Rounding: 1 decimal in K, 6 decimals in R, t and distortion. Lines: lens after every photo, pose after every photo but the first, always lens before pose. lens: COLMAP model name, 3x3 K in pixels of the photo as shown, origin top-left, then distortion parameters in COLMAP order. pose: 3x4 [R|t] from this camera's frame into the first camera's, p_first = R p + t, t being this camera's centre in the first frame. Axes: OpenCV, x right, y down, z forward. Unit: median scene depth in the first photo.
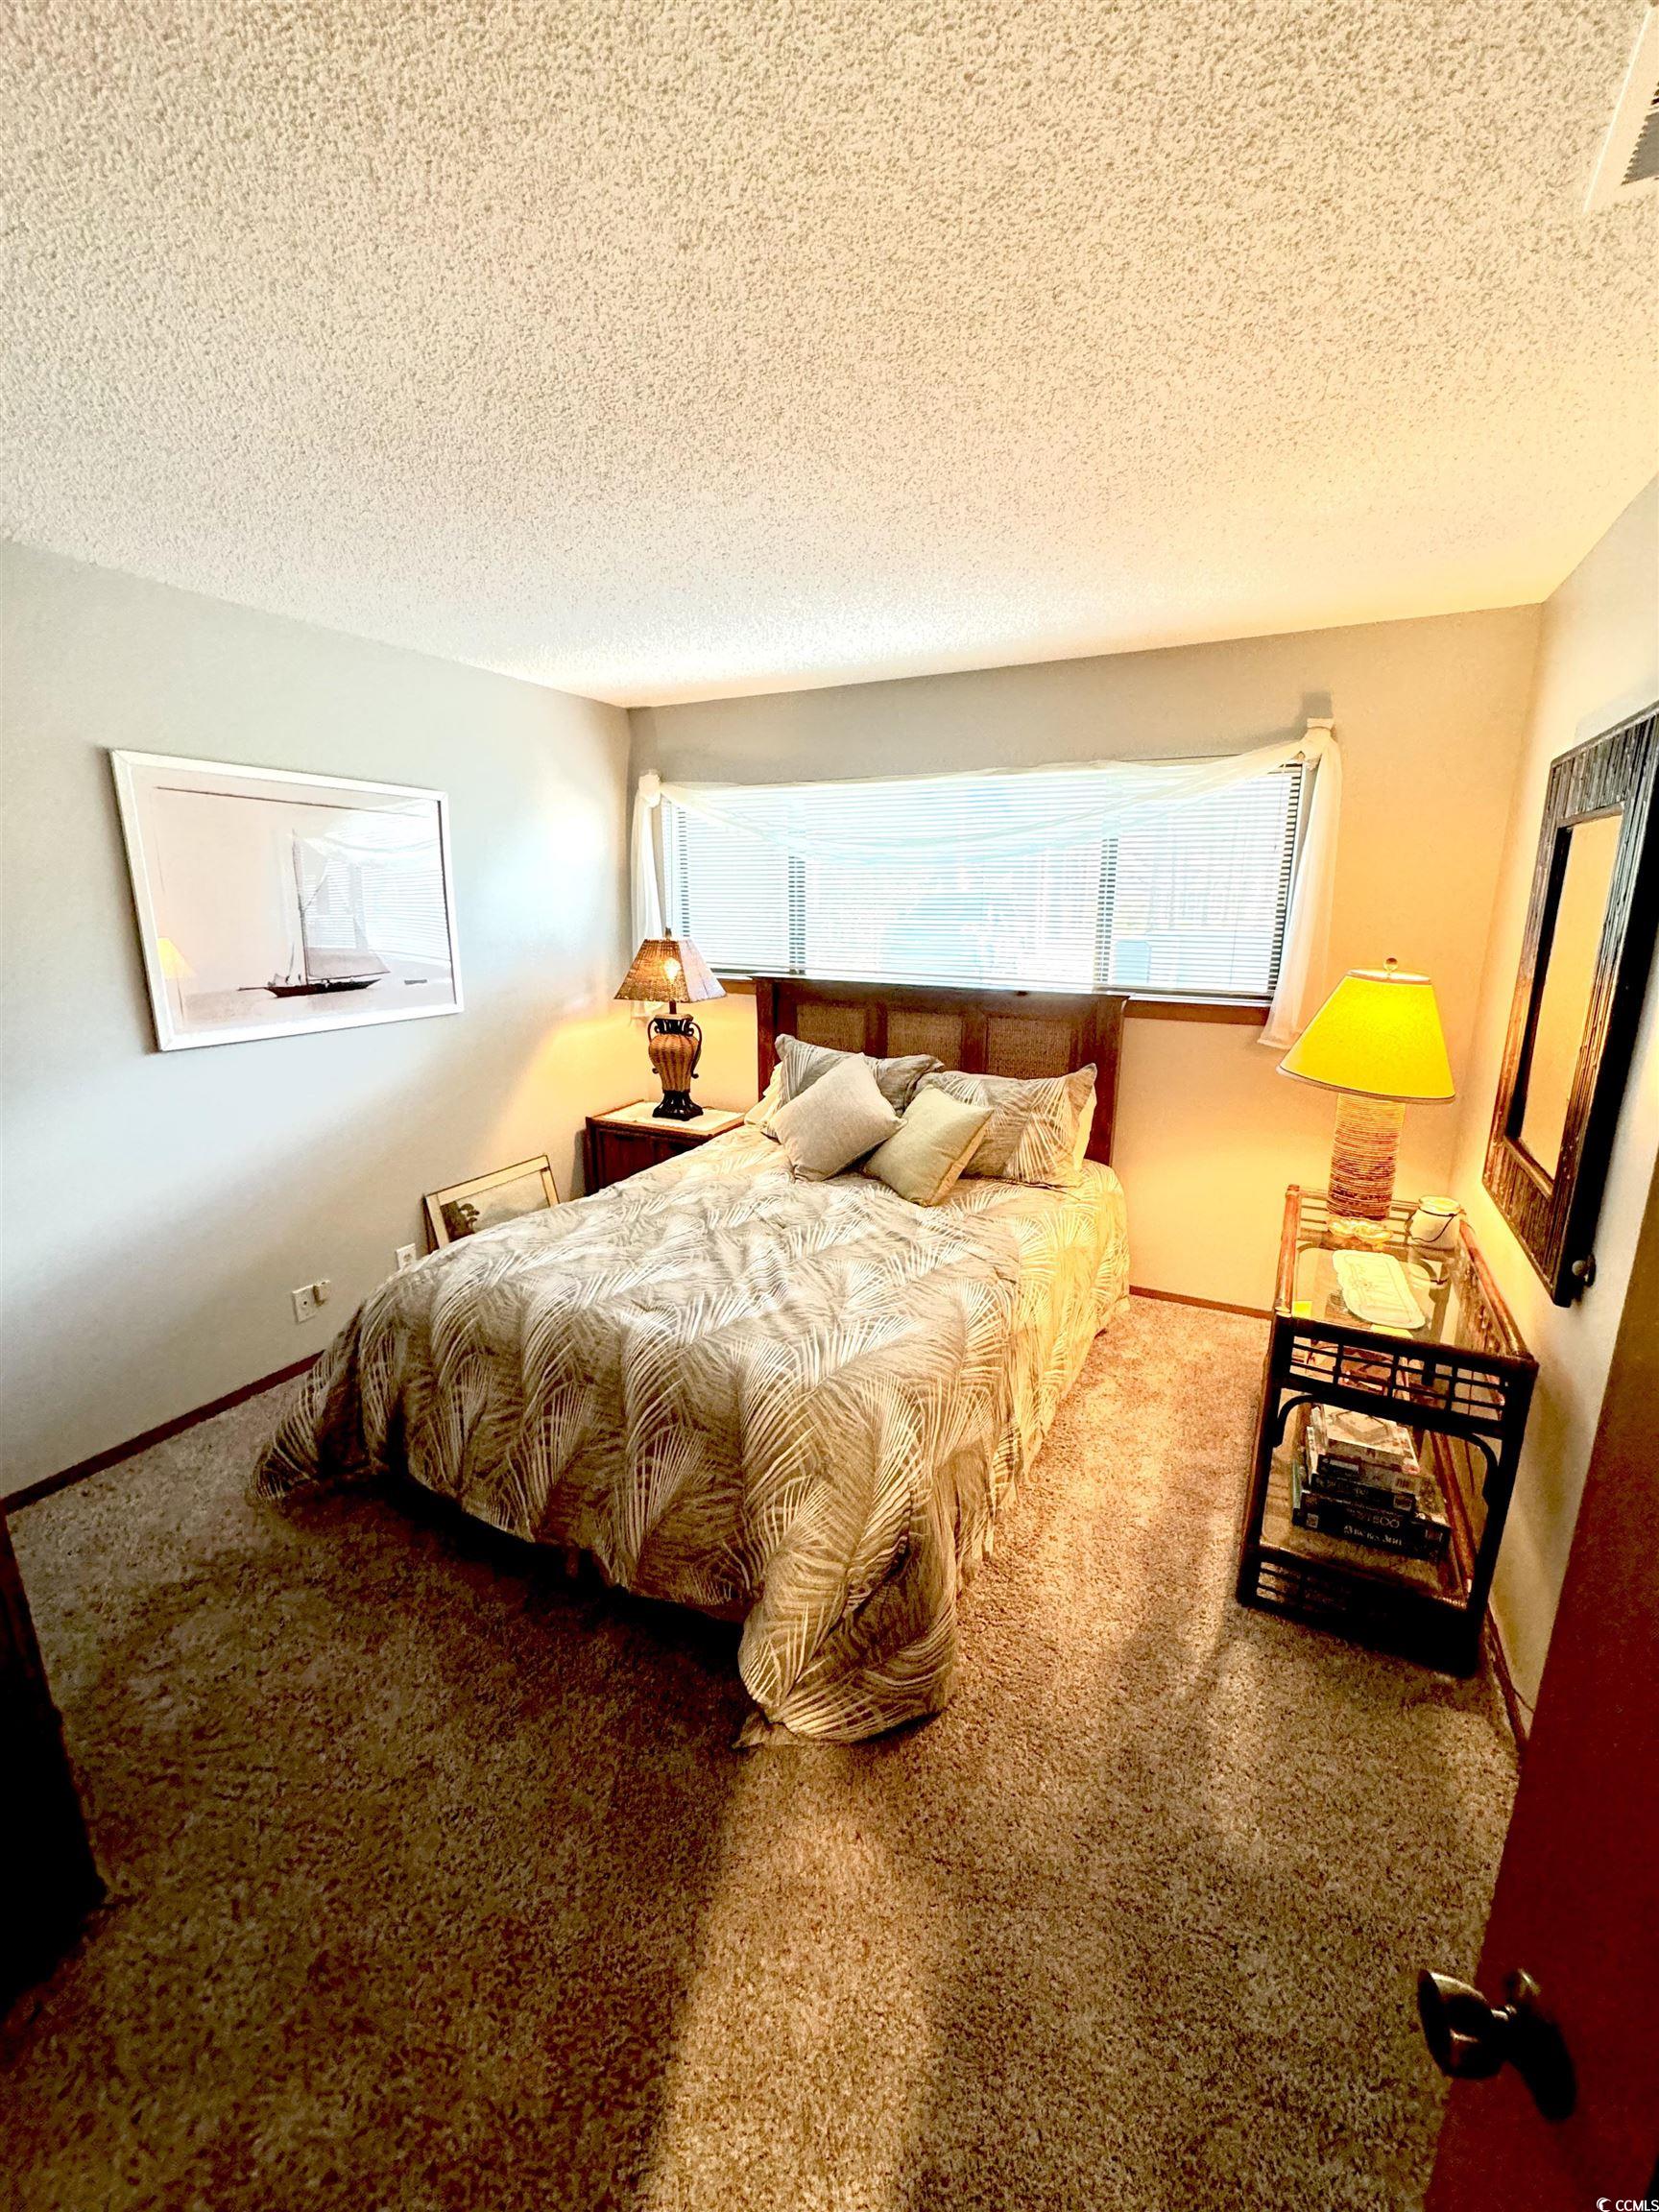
lens RADIAL K [[885.4, 0, 837.8], [0, 885.4, 1097.9], [0, 0, 1]] dist [-0.004354, 0.001250]
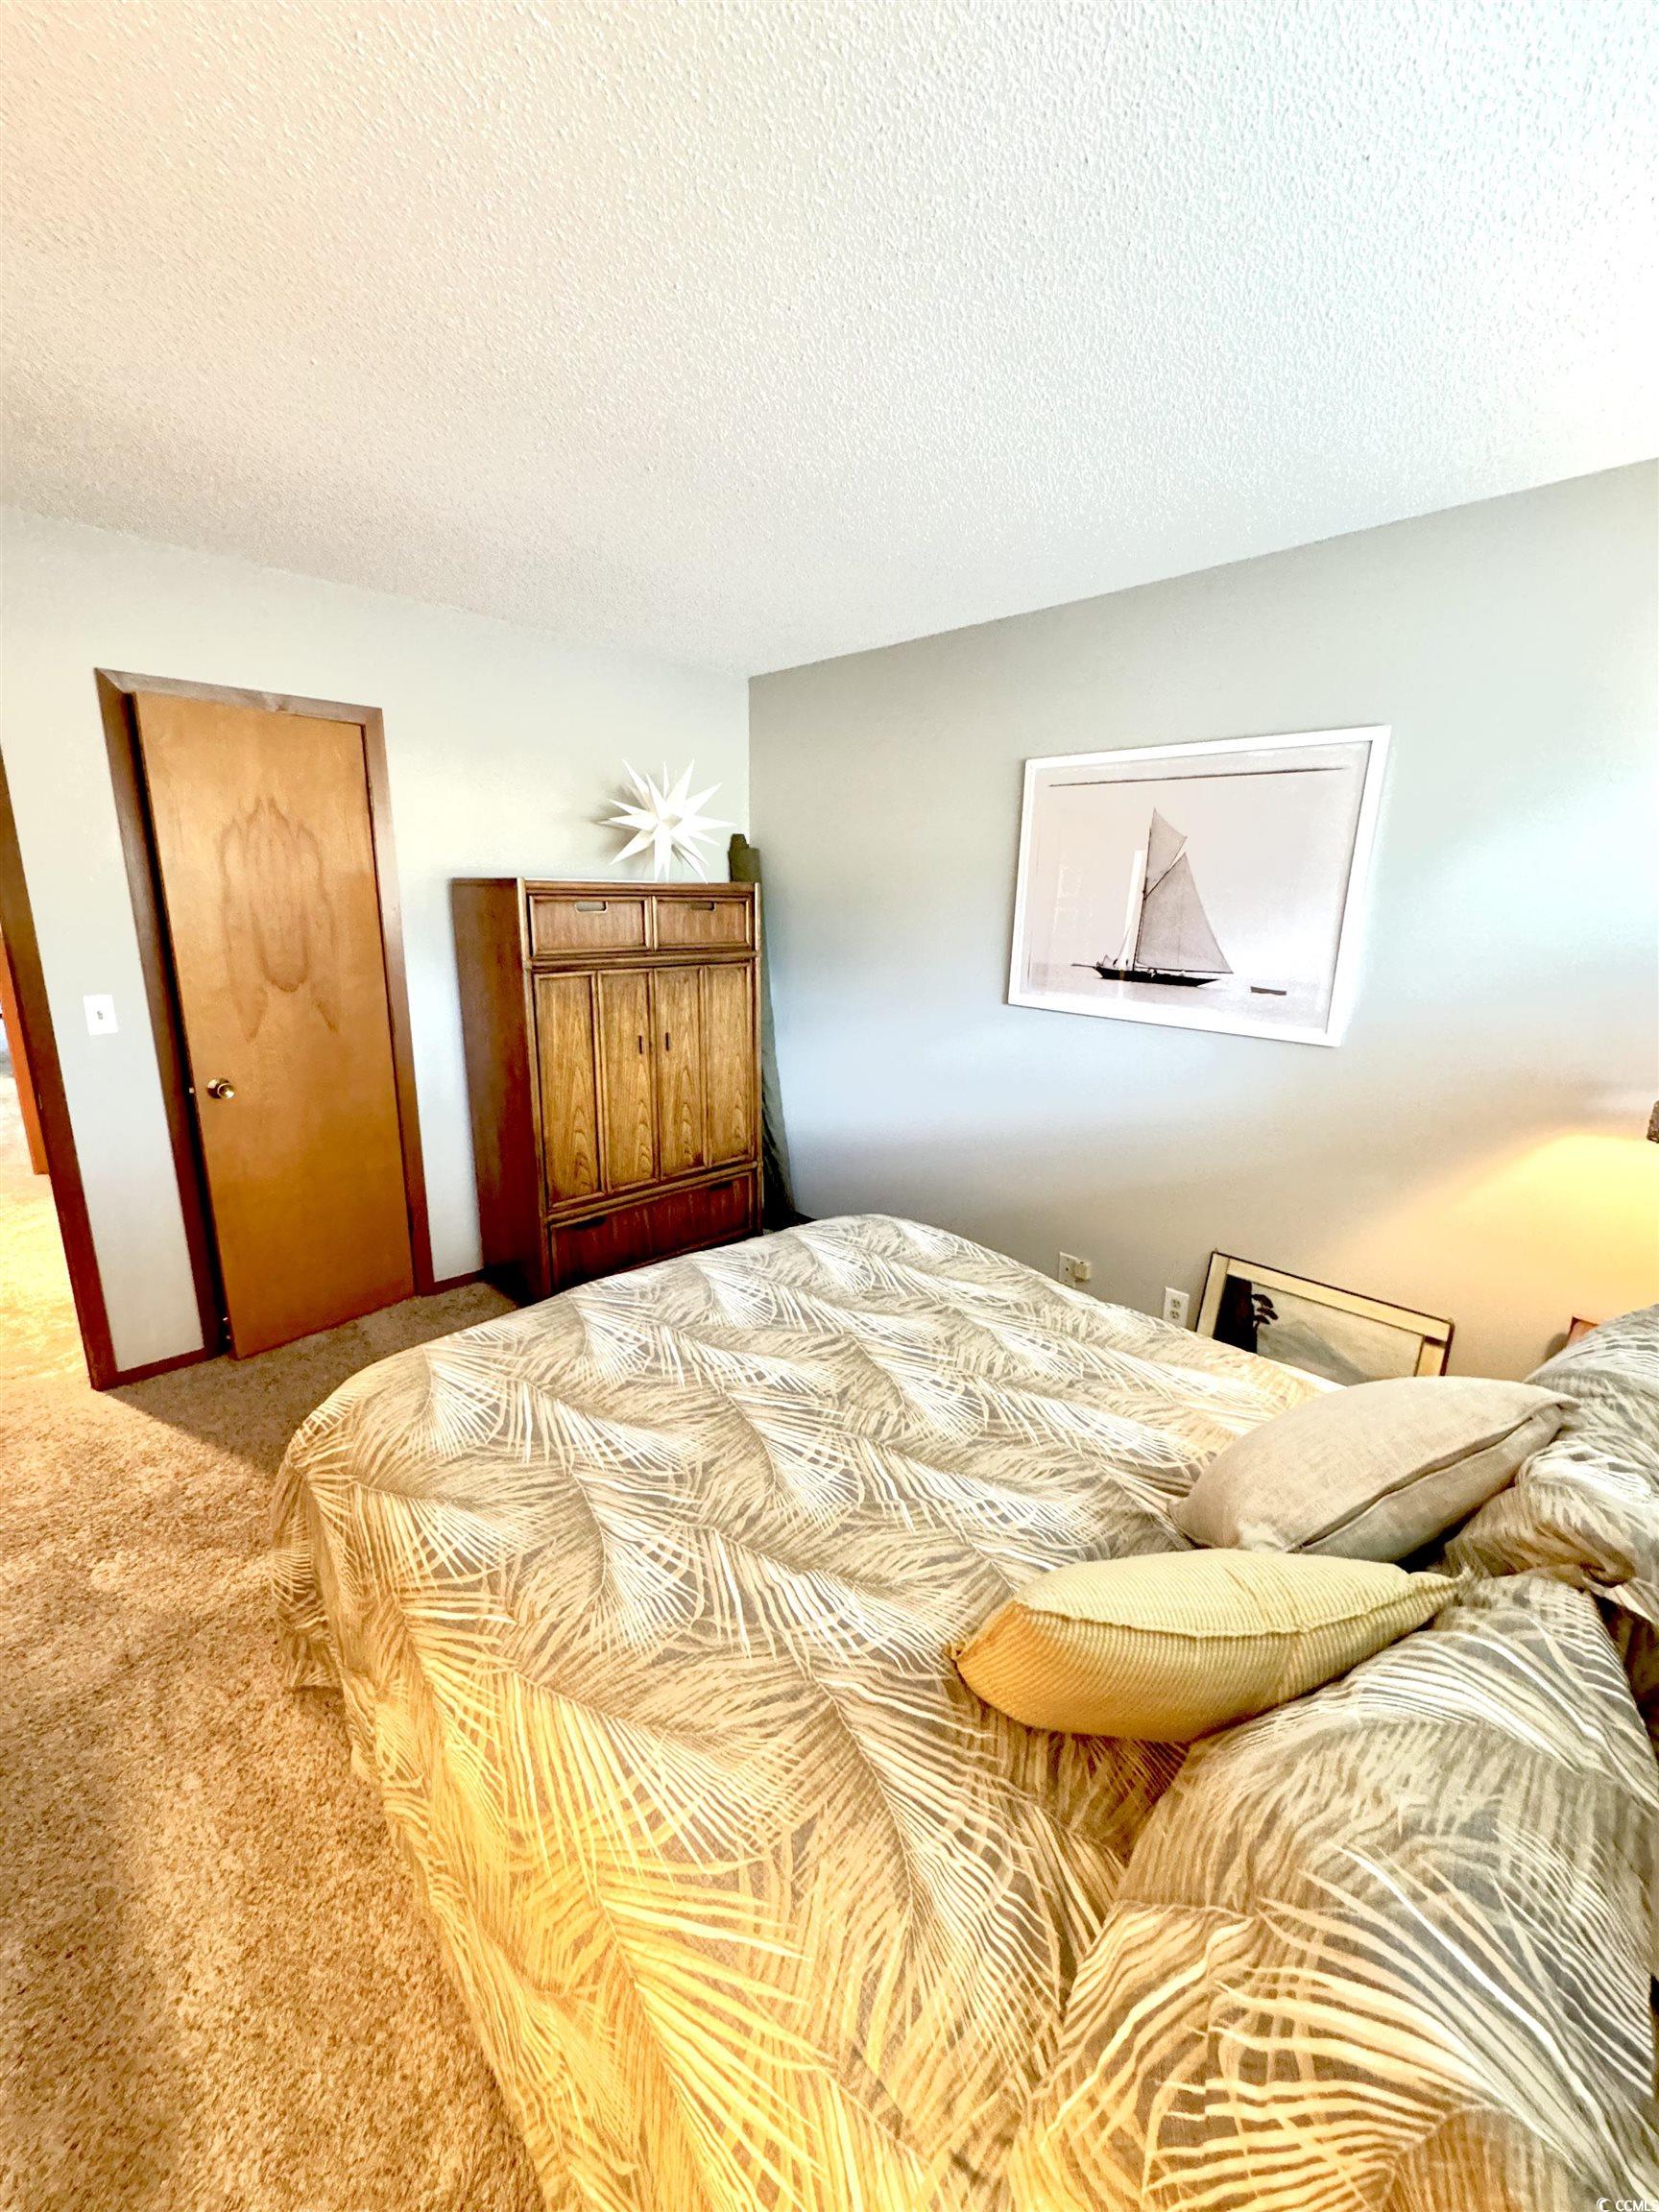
lens RADIAL K [[885.4, 0, 830.8], [0, 885.4, 1102.5], [0, 0, 1]] dist [-0.004354, 0.001250]
pose [[-0.321338, 0.216432, -0.921900, 0.443586], [-0.229007, 0.926874, 0.297423, -0.214782], [0.918857, 0.306695, -0.248275, 1.018928]]
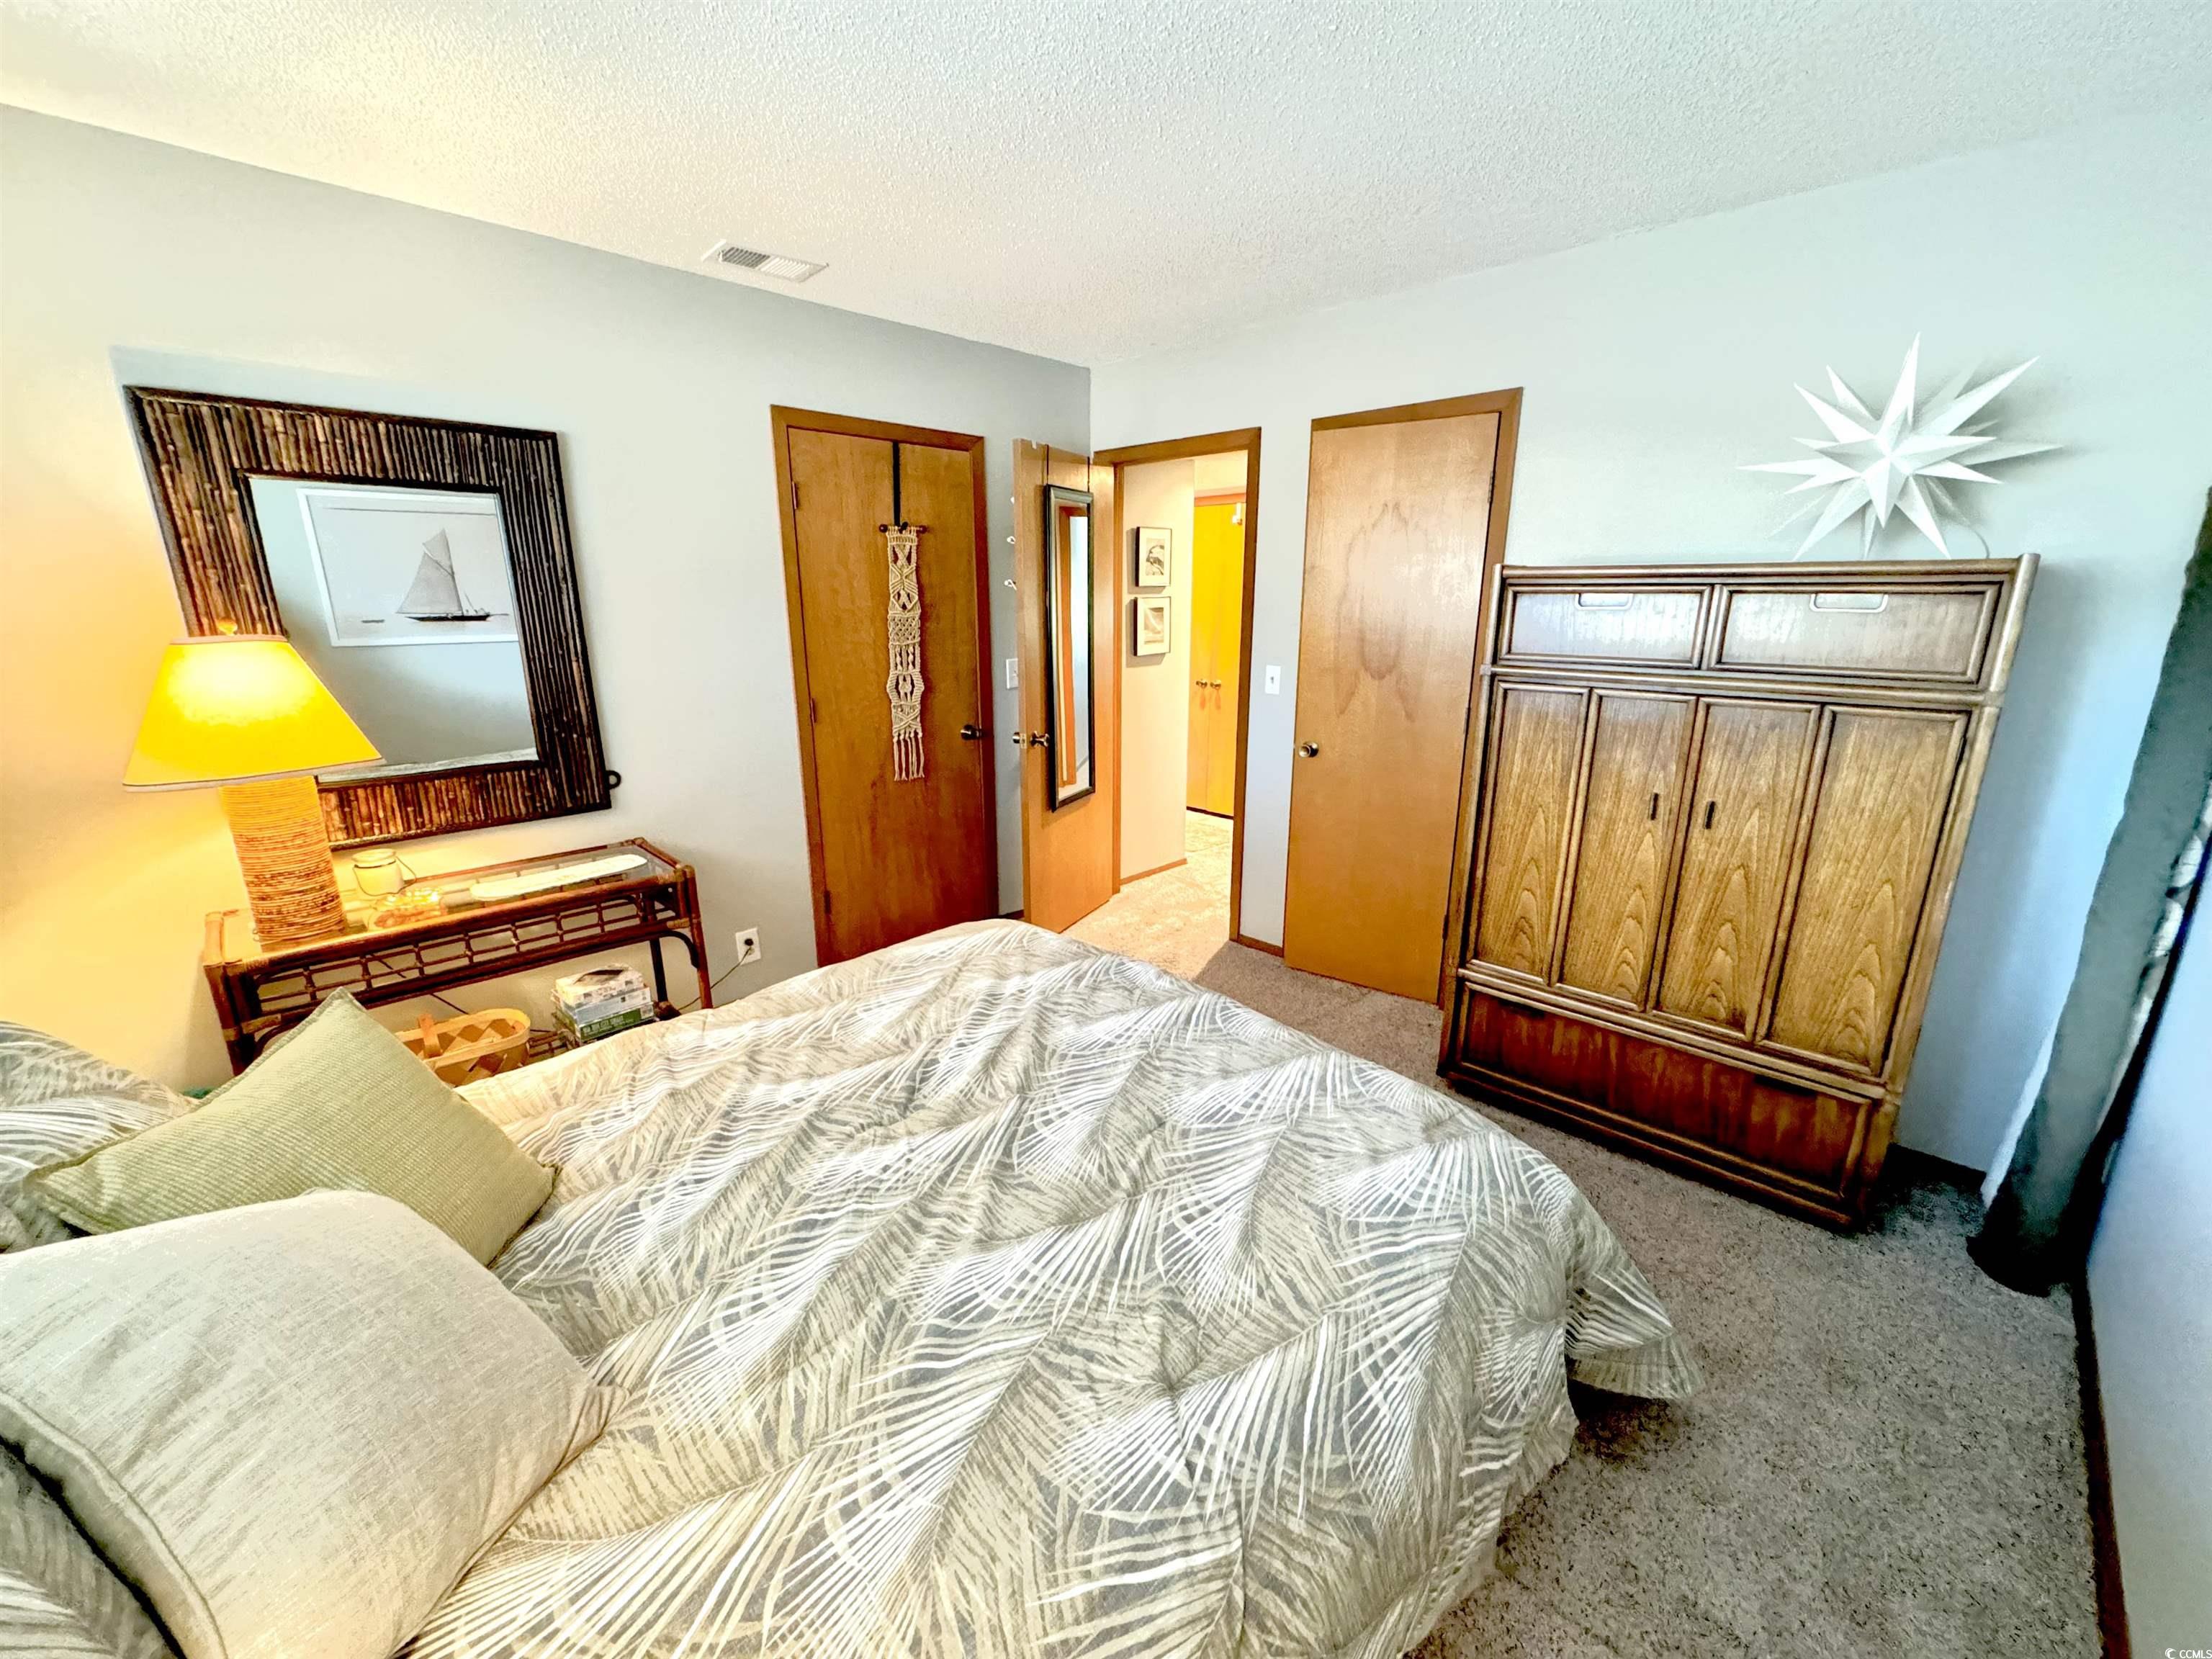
lens RADIAL K [[885.4, 0, 1112.8], [0, 885.4, 830.3], [0, 0, 1]] dist [-0.004354, 0.001250]
pose [[-0.955503, -0.081490, 0.283501, -0.327224], [0.060256, 0.886900, 0.458016, -0.252892], [-0.288760, 0.454718, -0.842525, 1.288600]]
